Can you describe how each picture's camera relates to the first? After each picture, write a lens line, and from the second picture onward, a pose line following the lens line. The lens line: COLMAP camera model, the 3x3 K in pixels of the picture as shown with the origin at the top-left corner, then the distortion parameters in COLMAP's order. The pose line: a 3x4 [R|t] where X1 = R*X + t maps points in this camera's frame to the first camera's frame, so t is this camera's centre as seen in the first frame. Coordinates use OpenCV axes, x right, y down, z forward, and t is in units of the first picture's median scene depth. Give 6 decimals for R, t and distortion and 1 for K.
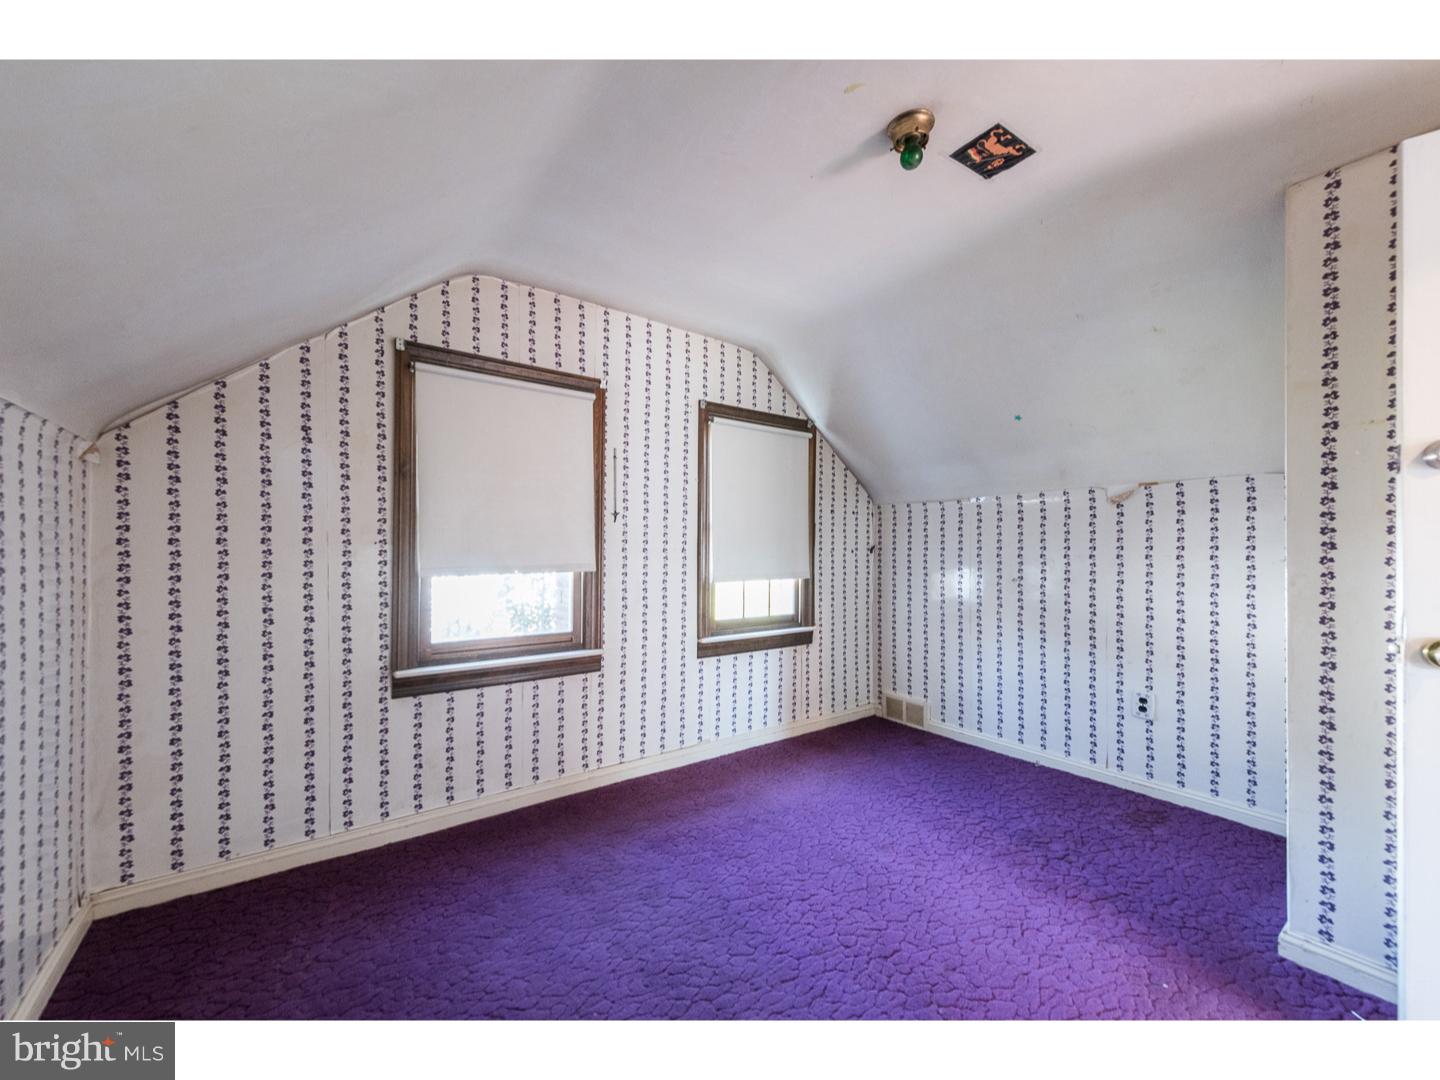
lens RADIAL K [[586.4, 0, 731.2], [0, 586.4, 542.6], [0, 0, 1]] dist [0.022947, -0.008849]
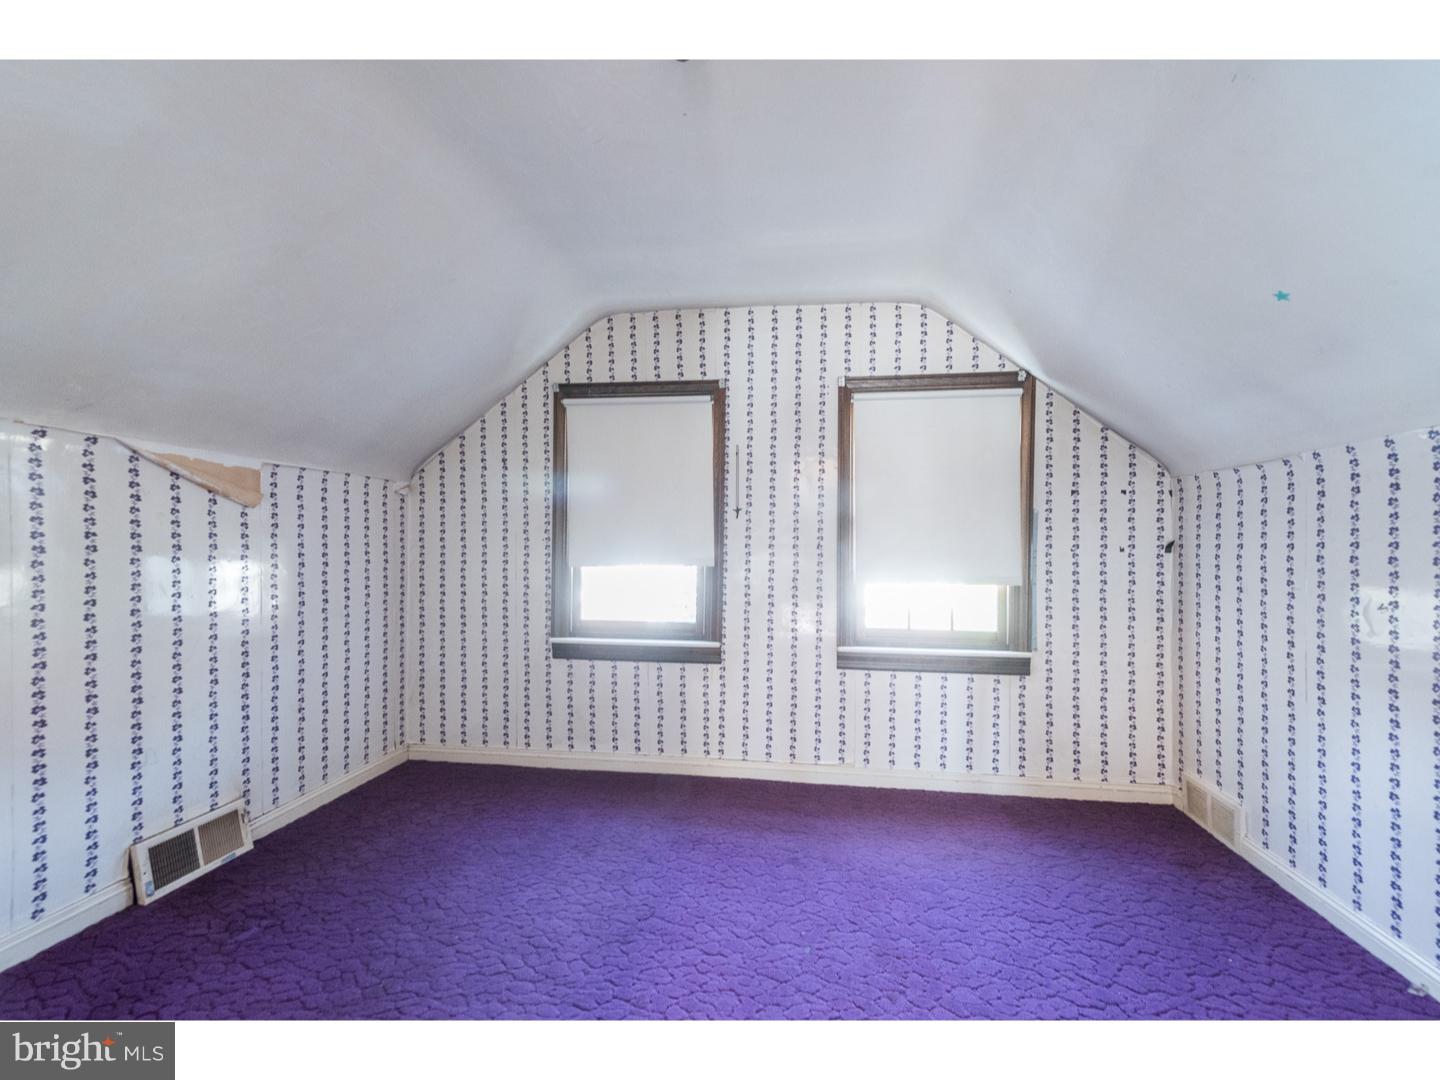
lens RADIAL K [[586.4, 0, 731.2], [0, 586.4, 542.6], [0, 0, 1]] dist [0.022947, -0.008849]
pose [[0.709196, -0.003830, -0.705001, 0.505273], [0.003889, 0.999991, -0.001521, 0.008212], [0.705000, -0.001664, 0.709205, 0.281699]]
